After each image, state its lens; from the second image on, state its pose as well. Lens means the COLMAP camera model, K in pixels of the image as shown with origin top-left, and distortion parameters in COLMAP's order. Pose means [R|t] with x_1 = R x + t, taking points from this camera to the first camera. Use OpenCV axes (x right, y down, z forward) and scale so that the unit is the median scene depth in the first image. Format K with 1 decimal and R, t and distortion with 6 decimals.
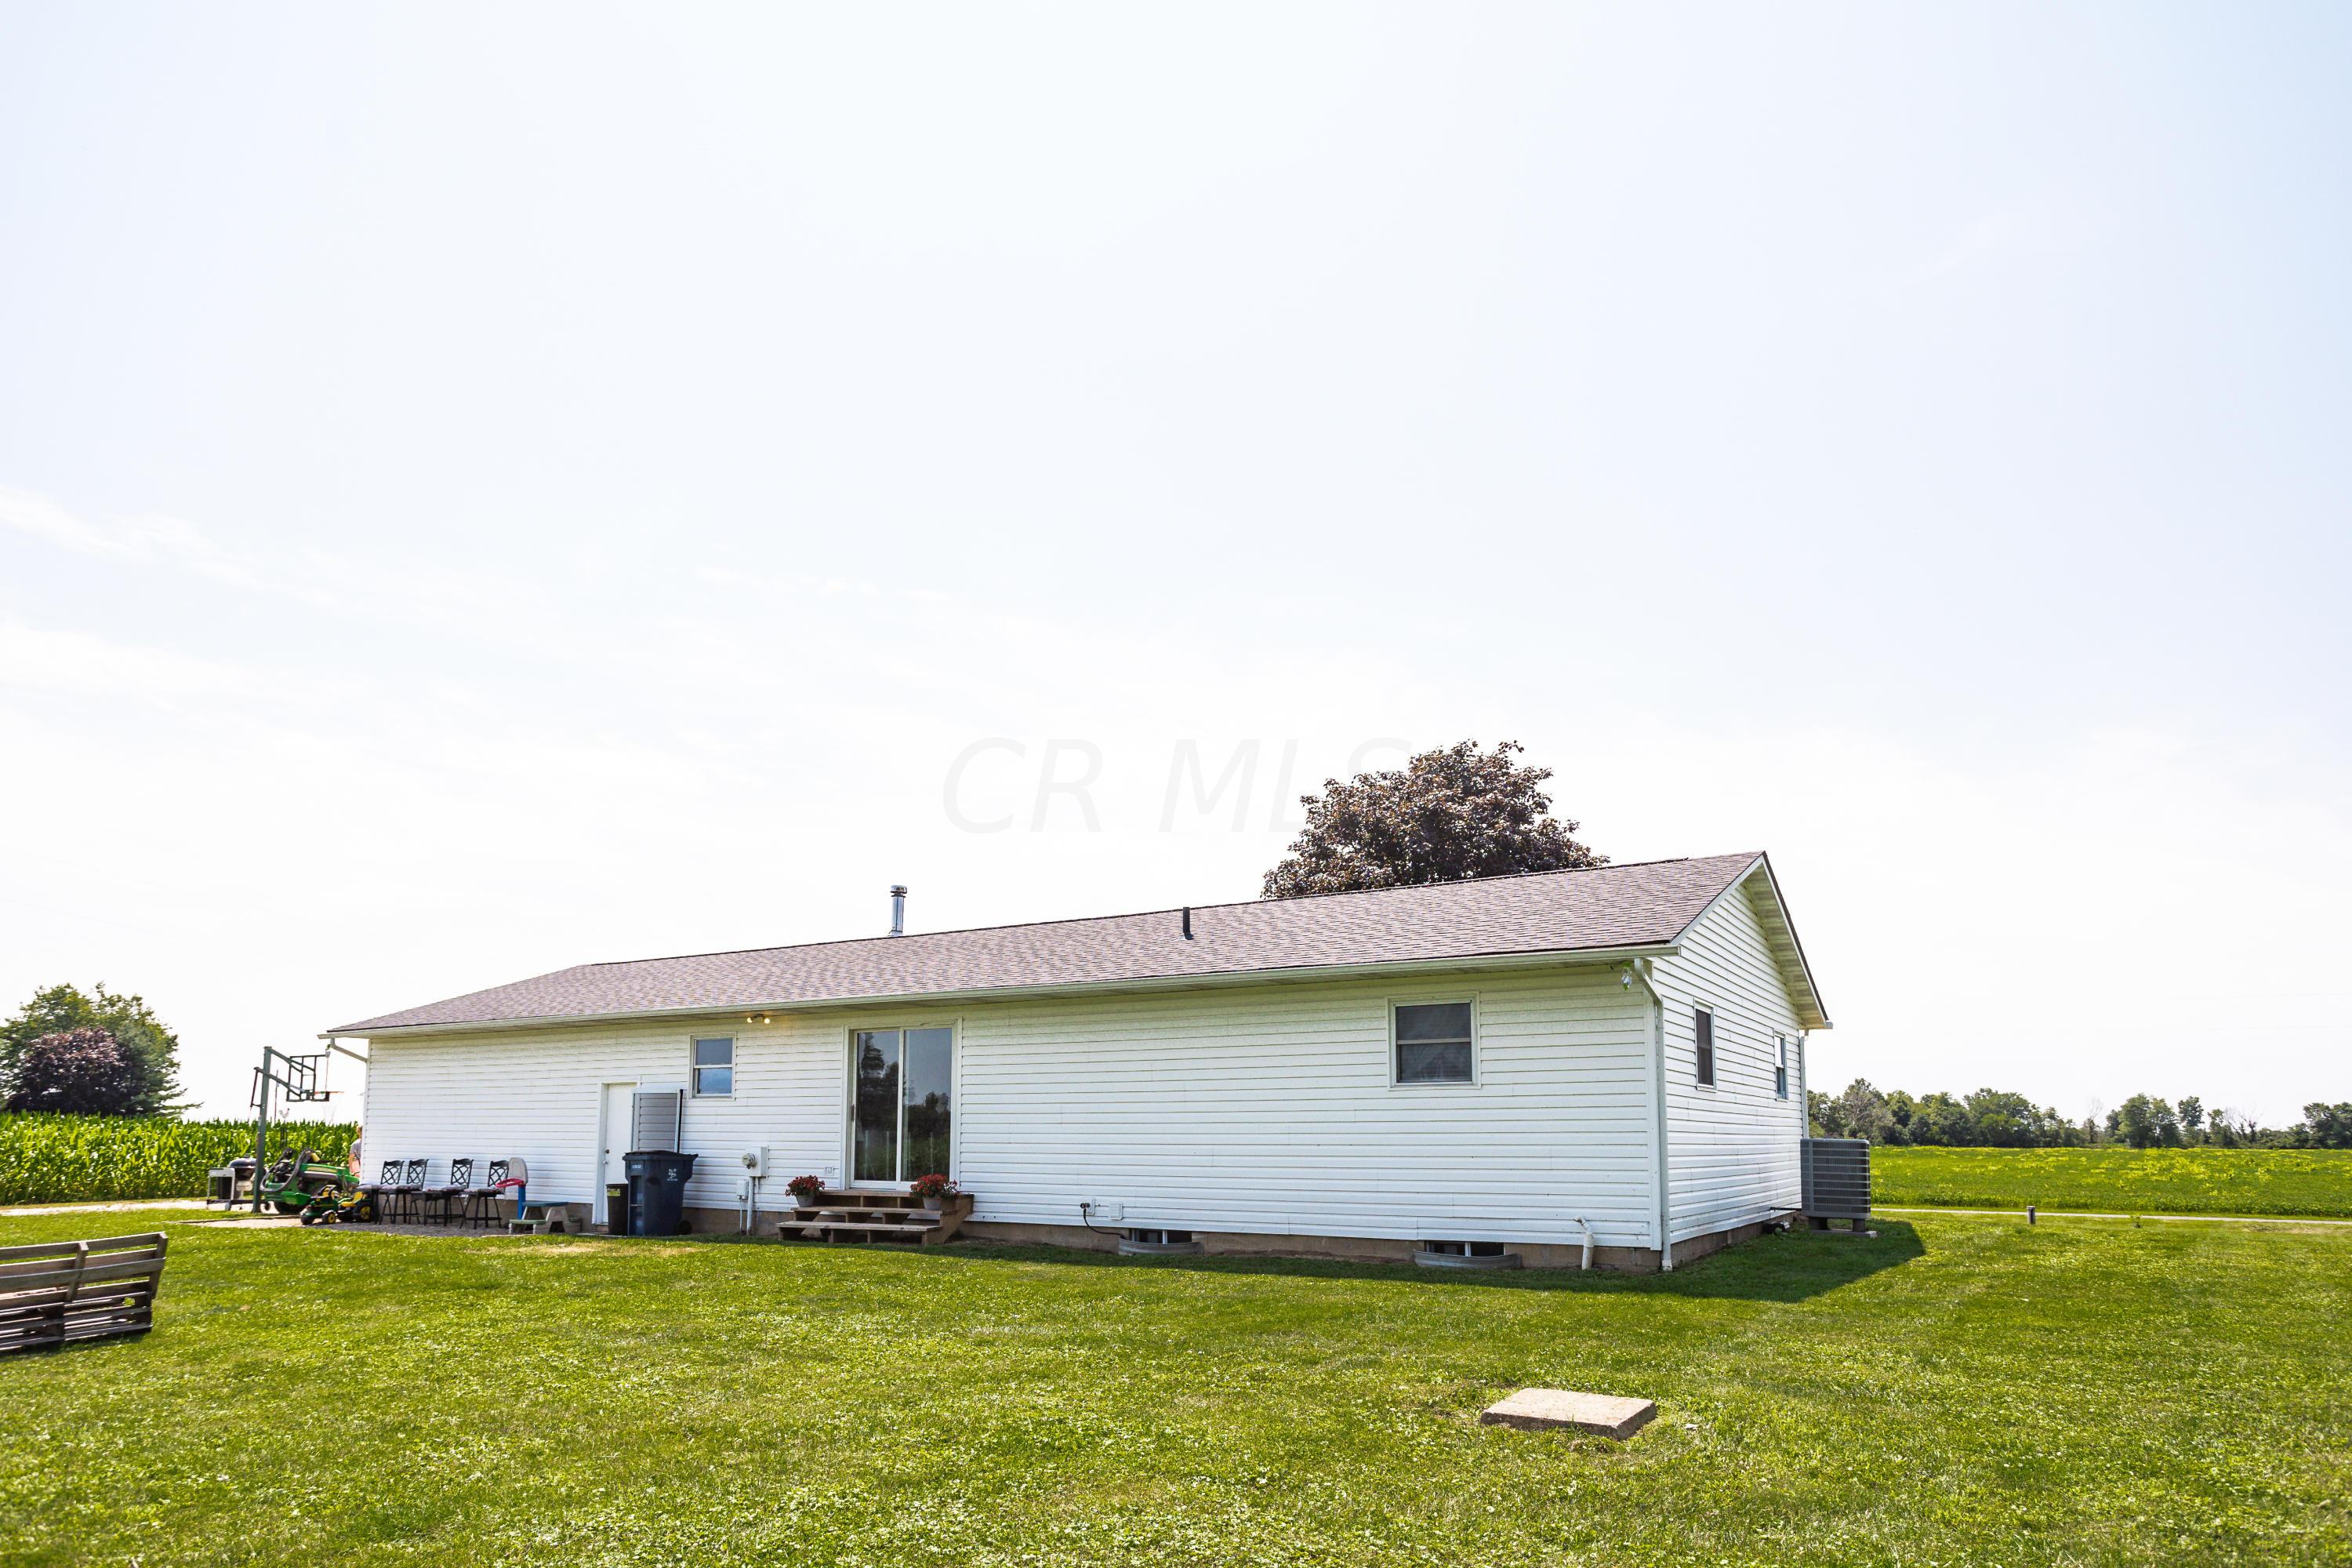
lens RADIAL K [[1405.5, 0, 1176.0], [0, 1405.5, 784.0], [0, 0, 1]] dist [-0.000871, -0.000144]
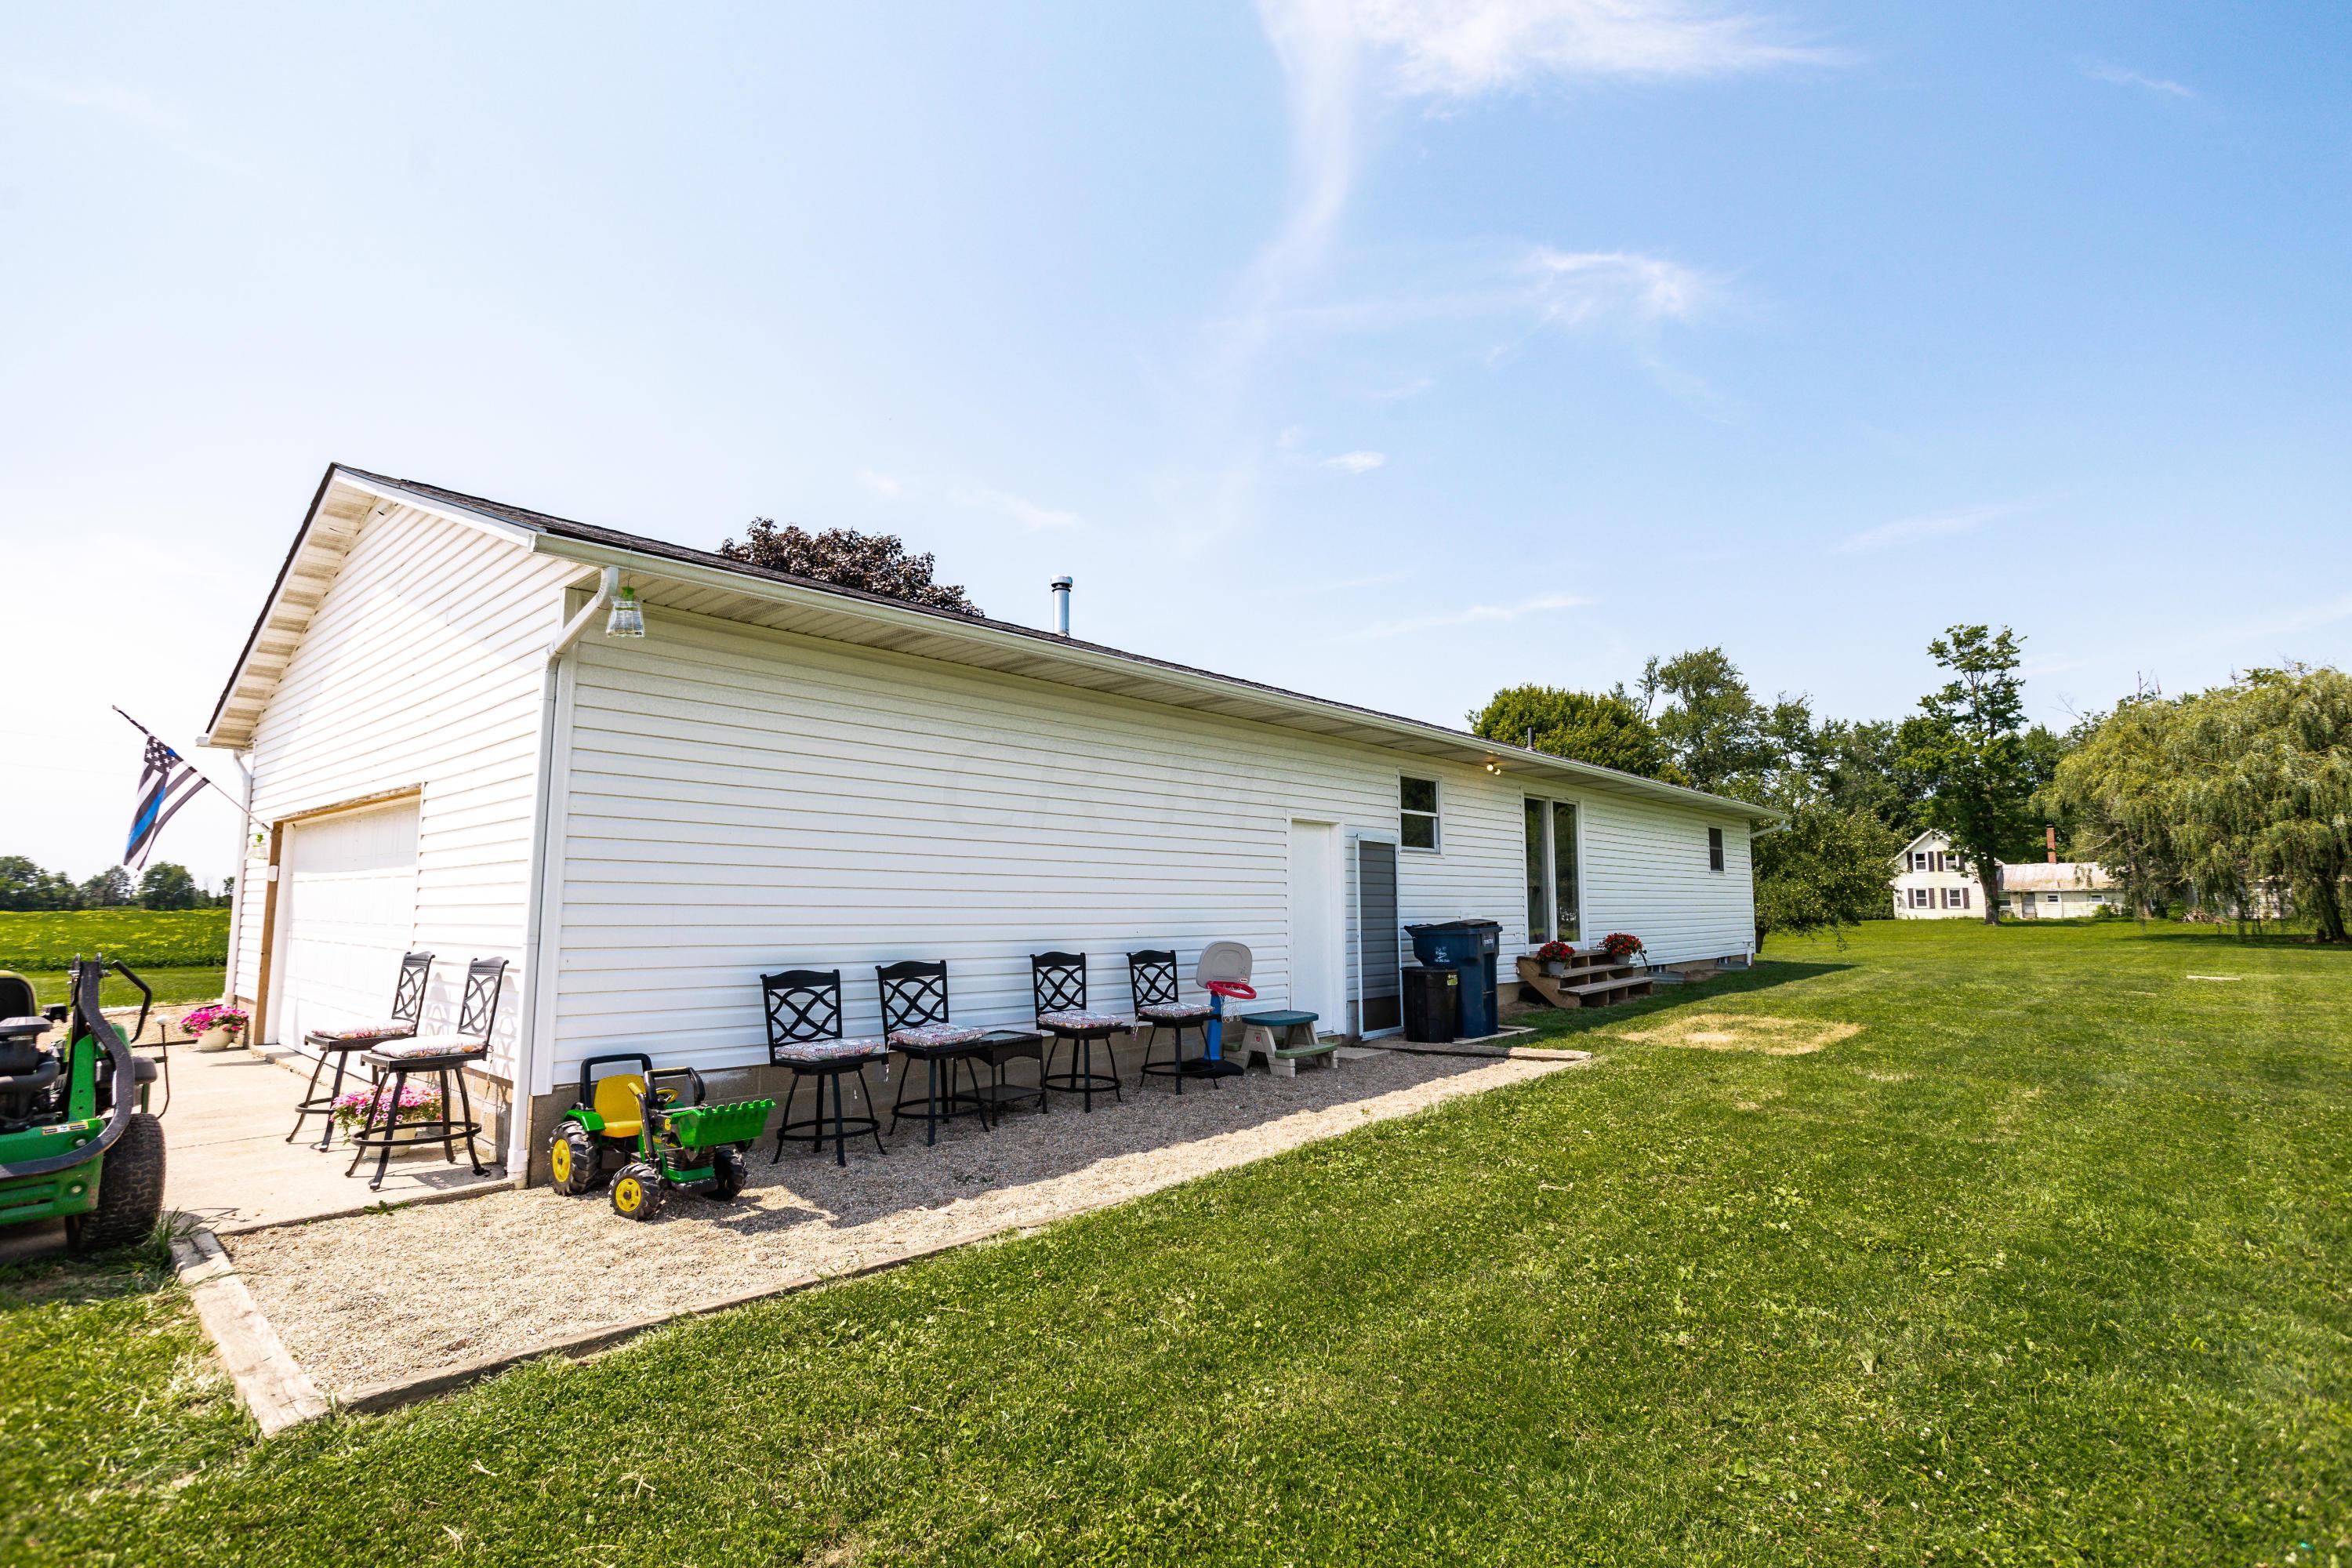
lens RADIAL K [[1137.2, 0, 1169.7], [0, 1137.2, 752.3], [0, 0, 1]] dist [-0.047429, 0.037384]
pose [[0.203551, 0.132096, 0.970112, -0.828365], [-0.243123, 0.966640, -0.080610, 0.220200], [-0.948398, -0.219449, 0.228876, 0.876141]]
